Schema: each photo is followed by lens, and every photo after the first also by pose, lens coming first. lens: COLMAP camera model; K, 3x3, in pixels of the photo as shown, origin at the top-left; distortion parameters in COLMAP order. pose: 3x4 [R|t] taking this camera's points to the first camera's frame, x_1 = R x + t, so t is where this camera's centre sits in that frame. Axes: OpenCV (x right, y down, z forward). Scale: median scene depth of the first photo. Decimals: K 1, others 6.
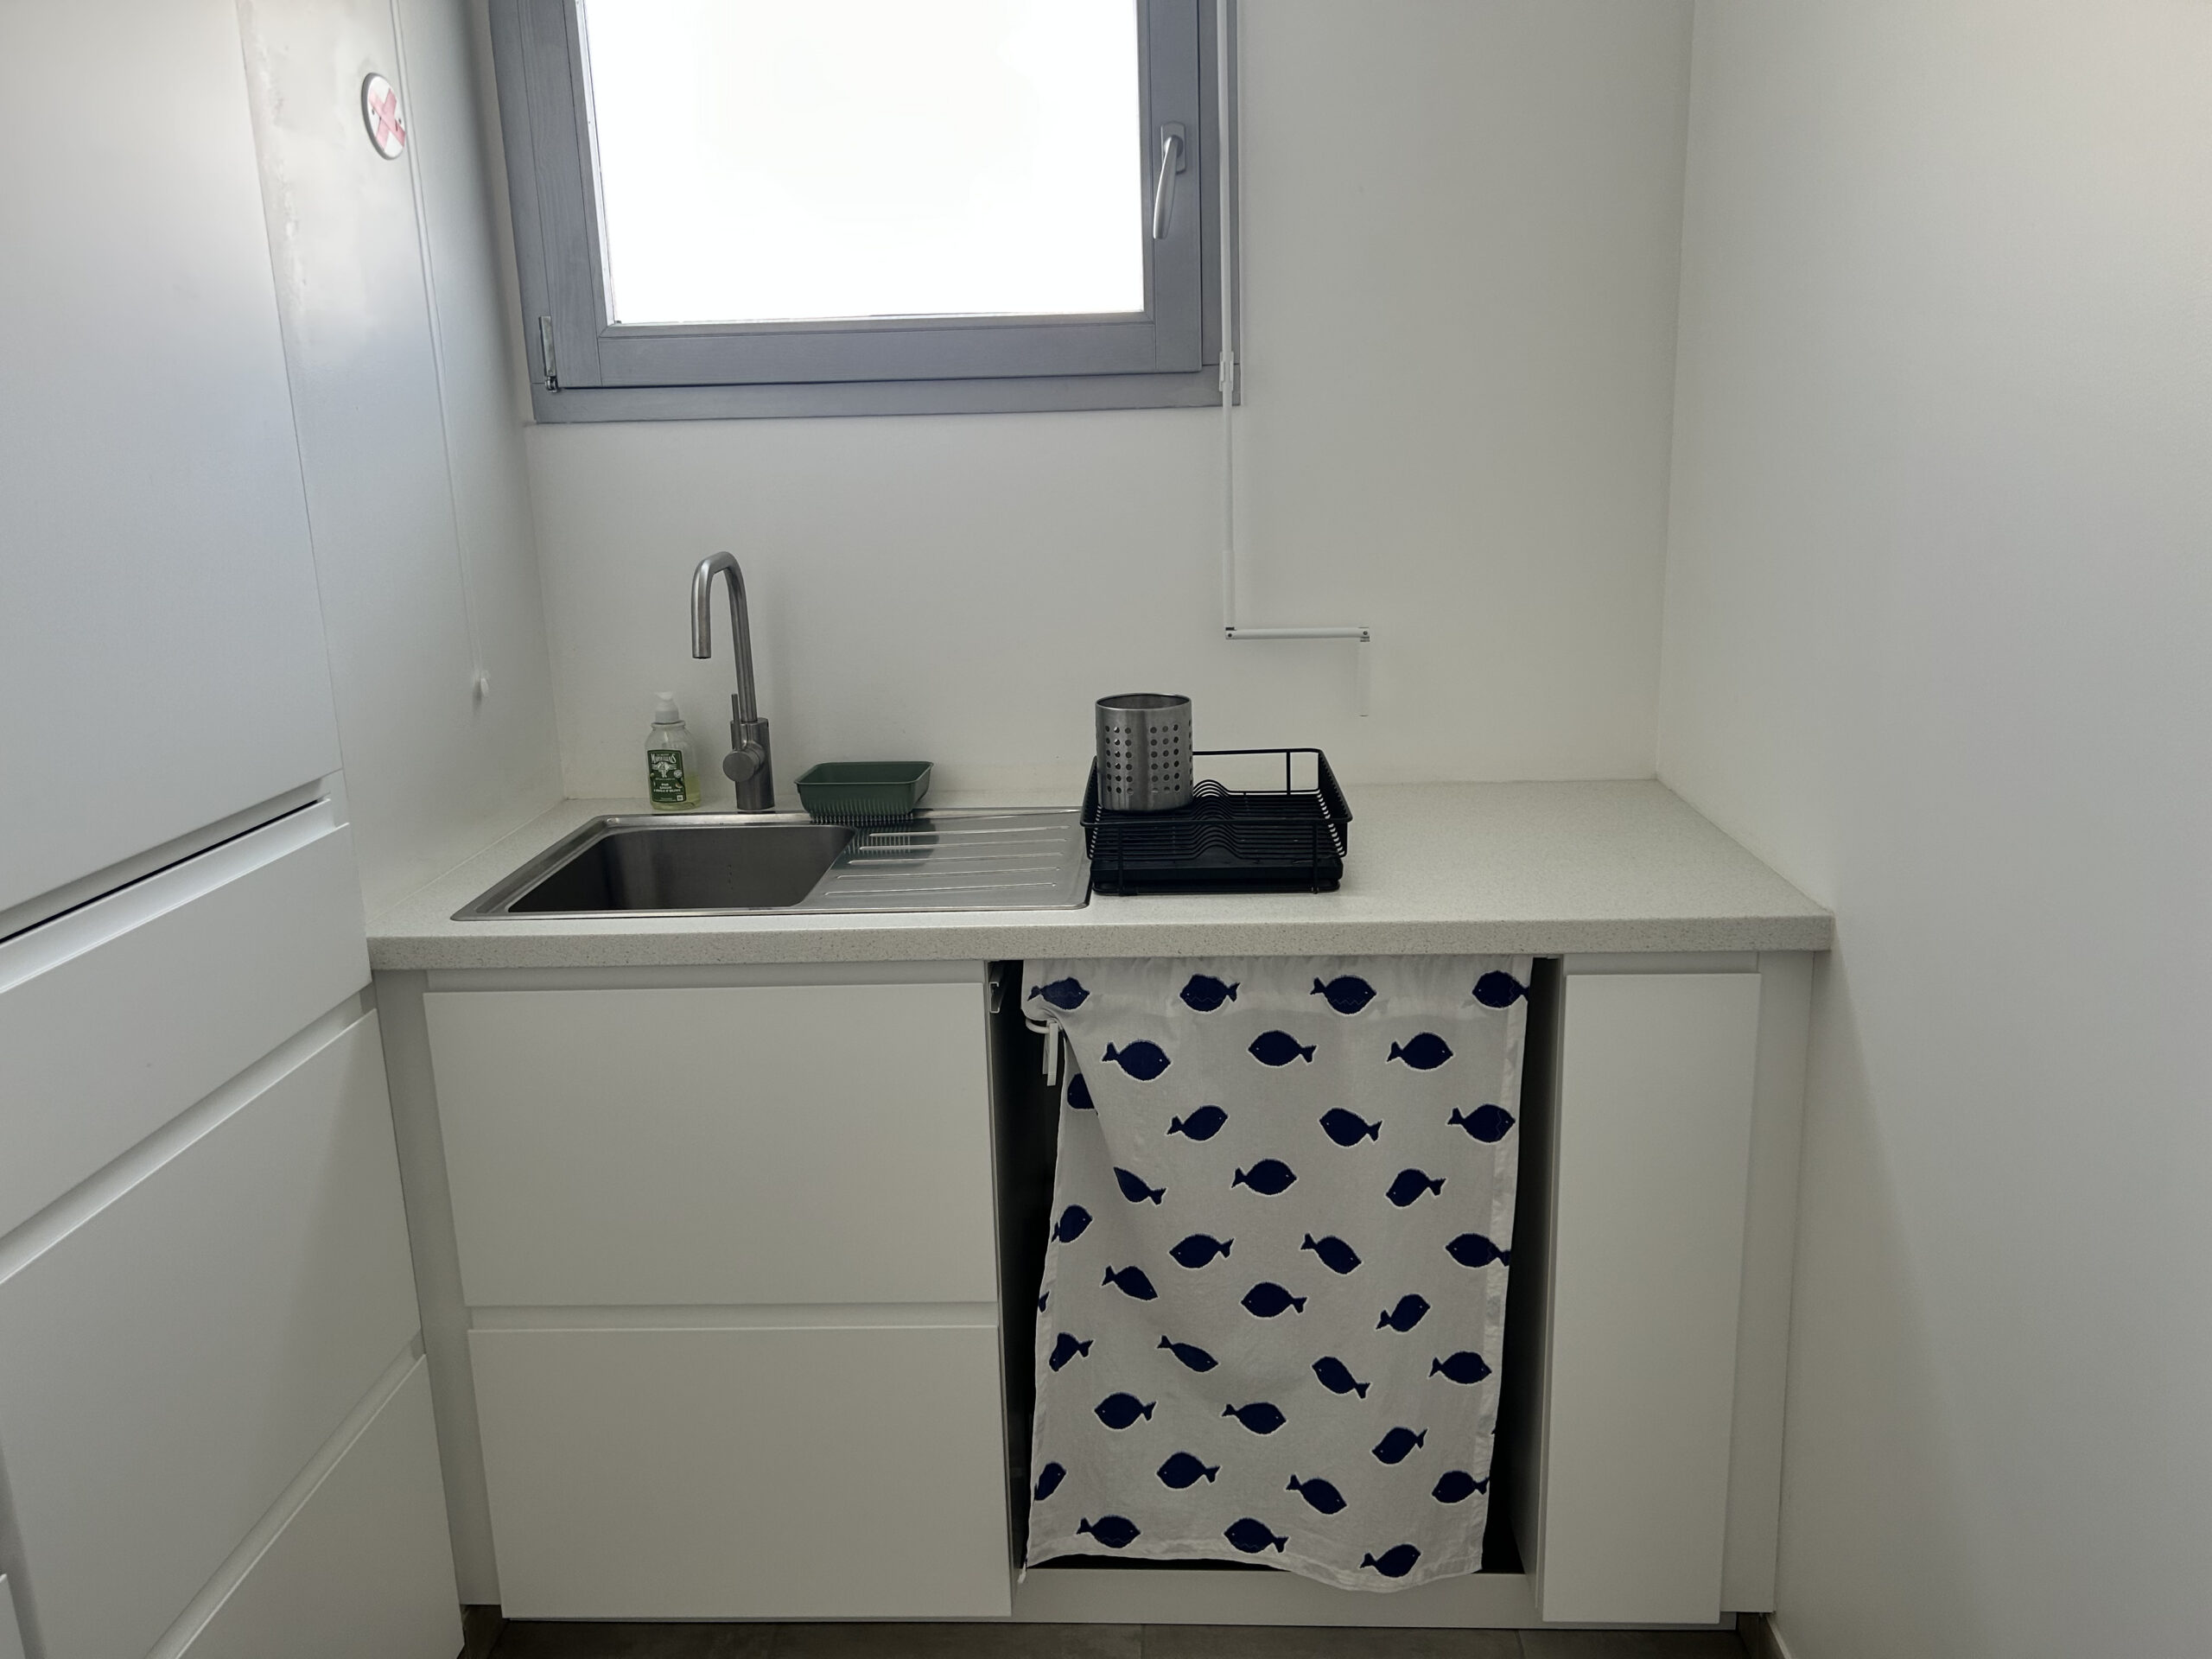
lens RADIAL K [[1633.5, 0, 1121.7], [0, 1633.5, 819.8], [0, 0, 1]] dist [0.081434, -0.130684]
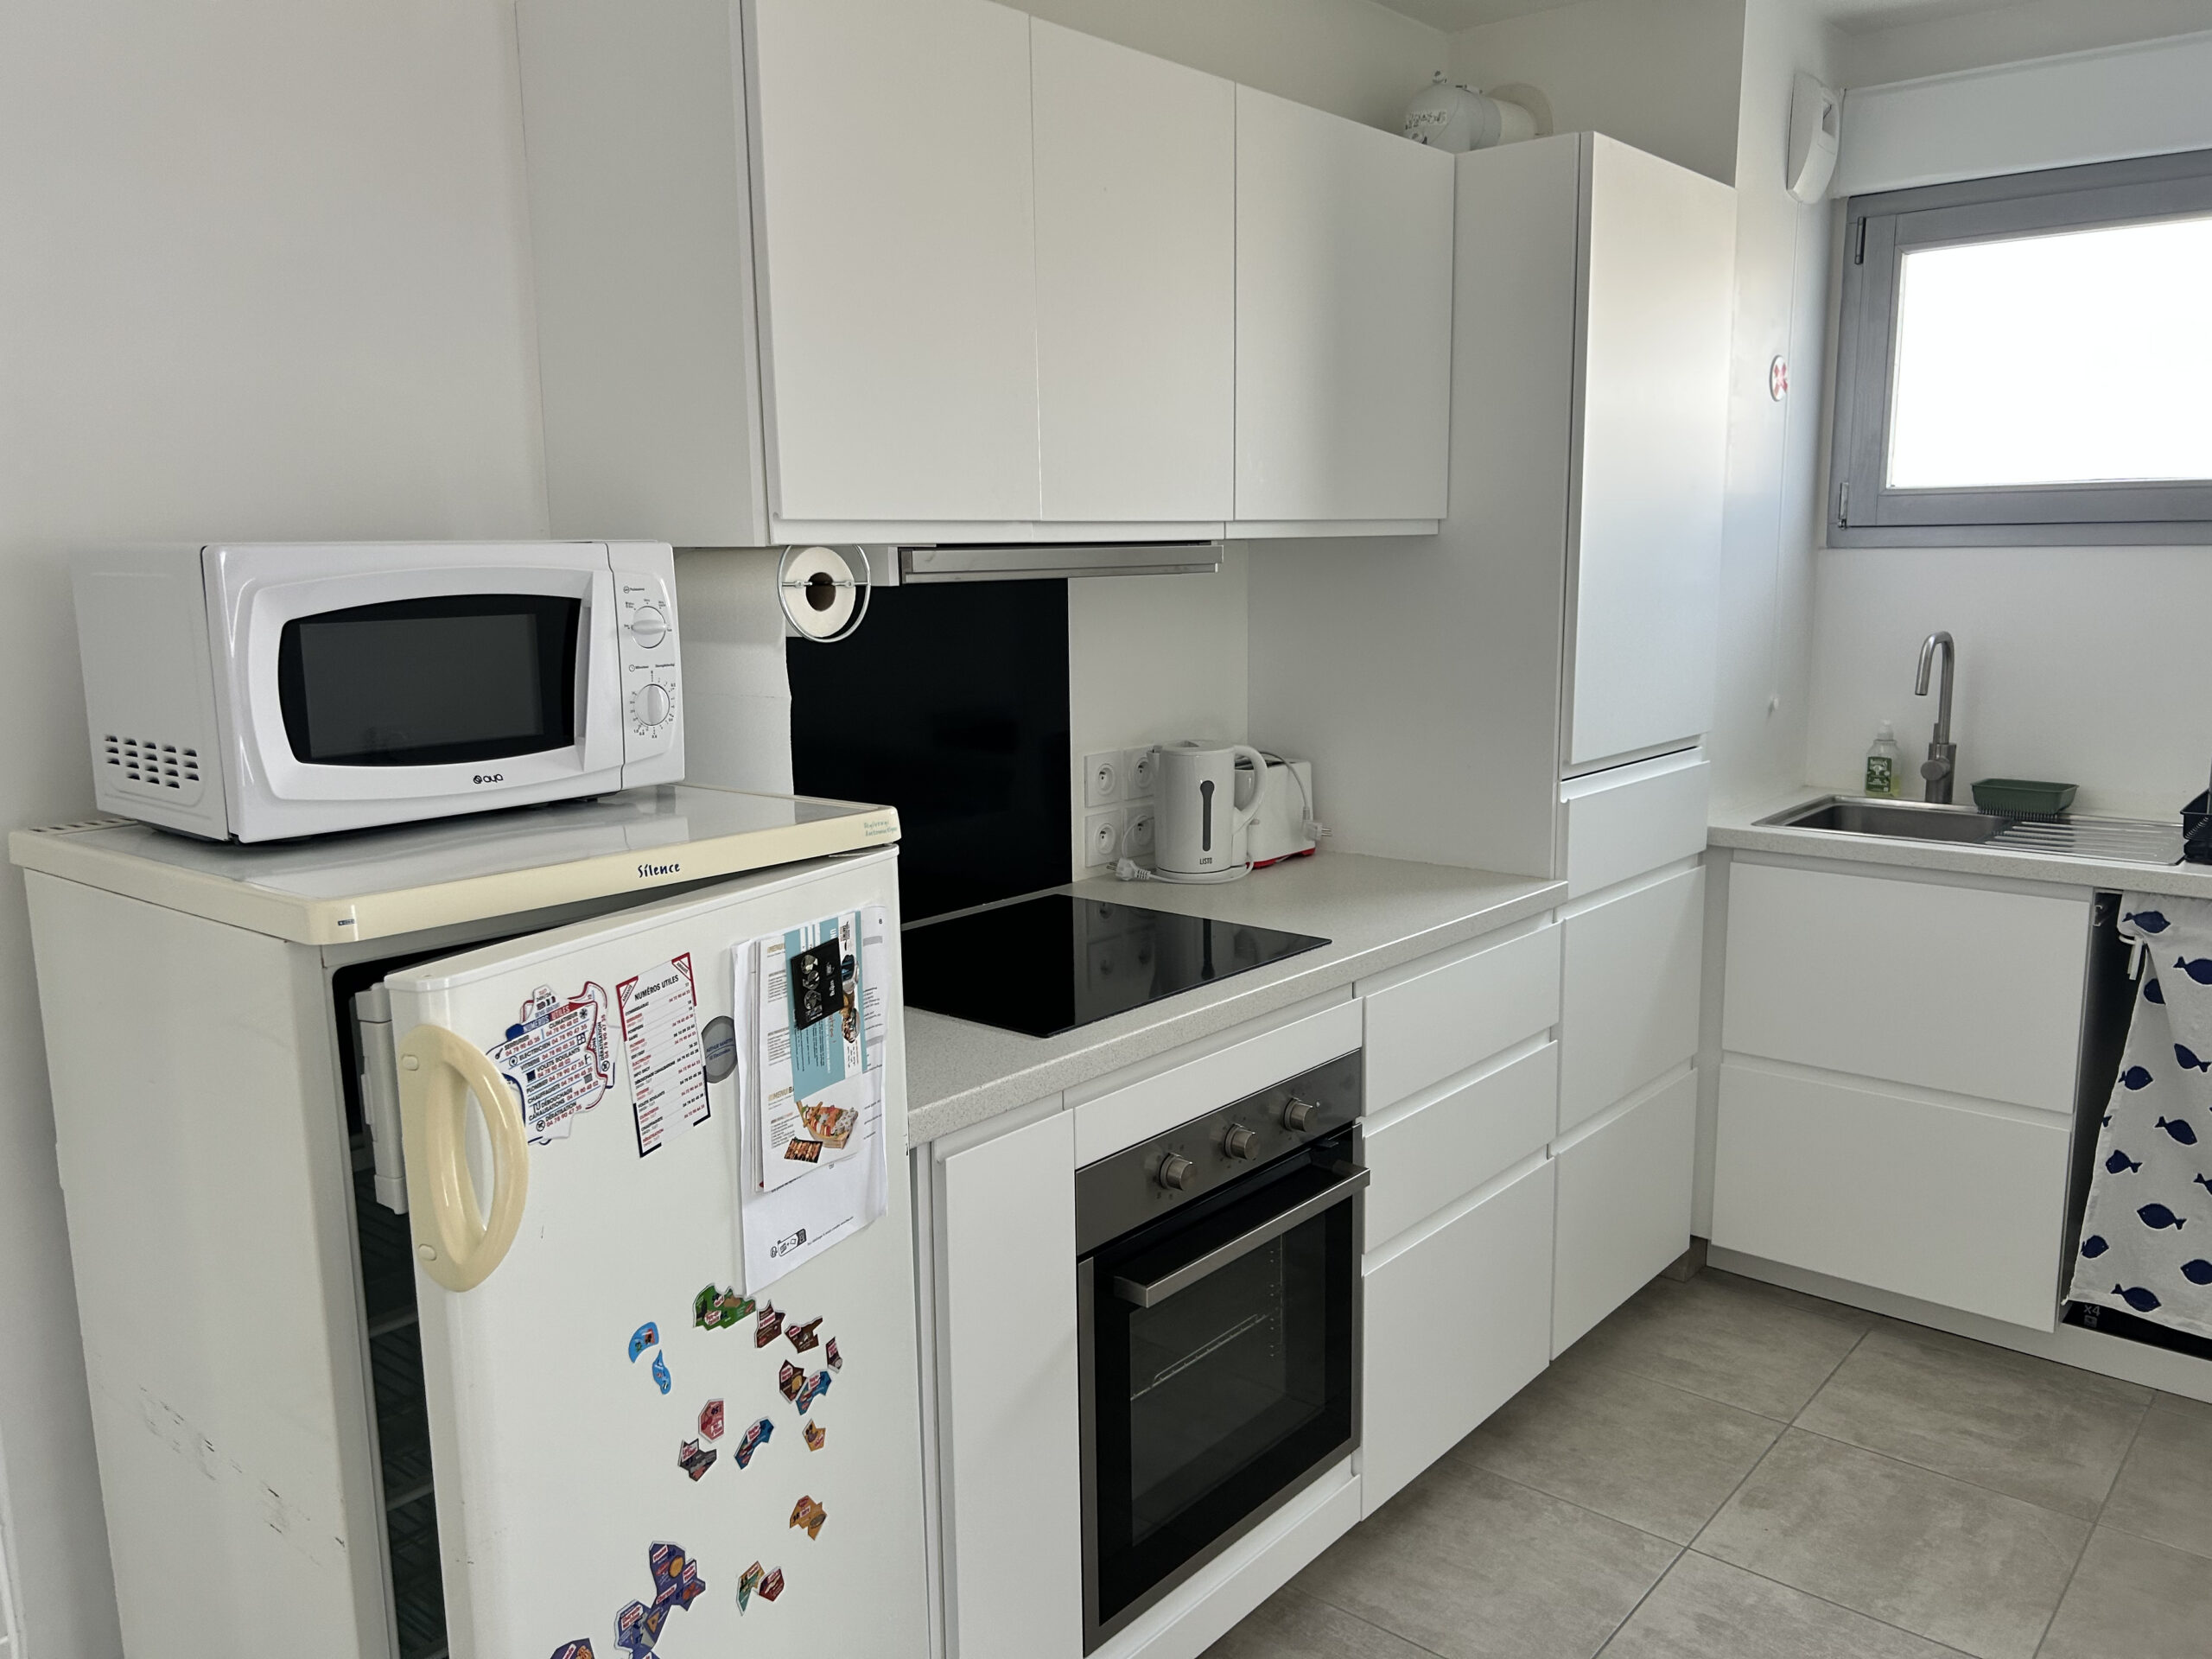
lens RADIAL K [[1685.2, 0, 1092.6], [0, 1685.2, 815.9], [0, 0, 1]] dist [0.052383, -0.055891]
pose [[0.784934, 0.115756, -0.608671, 0.141732], [-0.158495, 0.987219, -0.016645, 0.184963], [0.598965, 0.109536, 0.793248, -0.836487]]
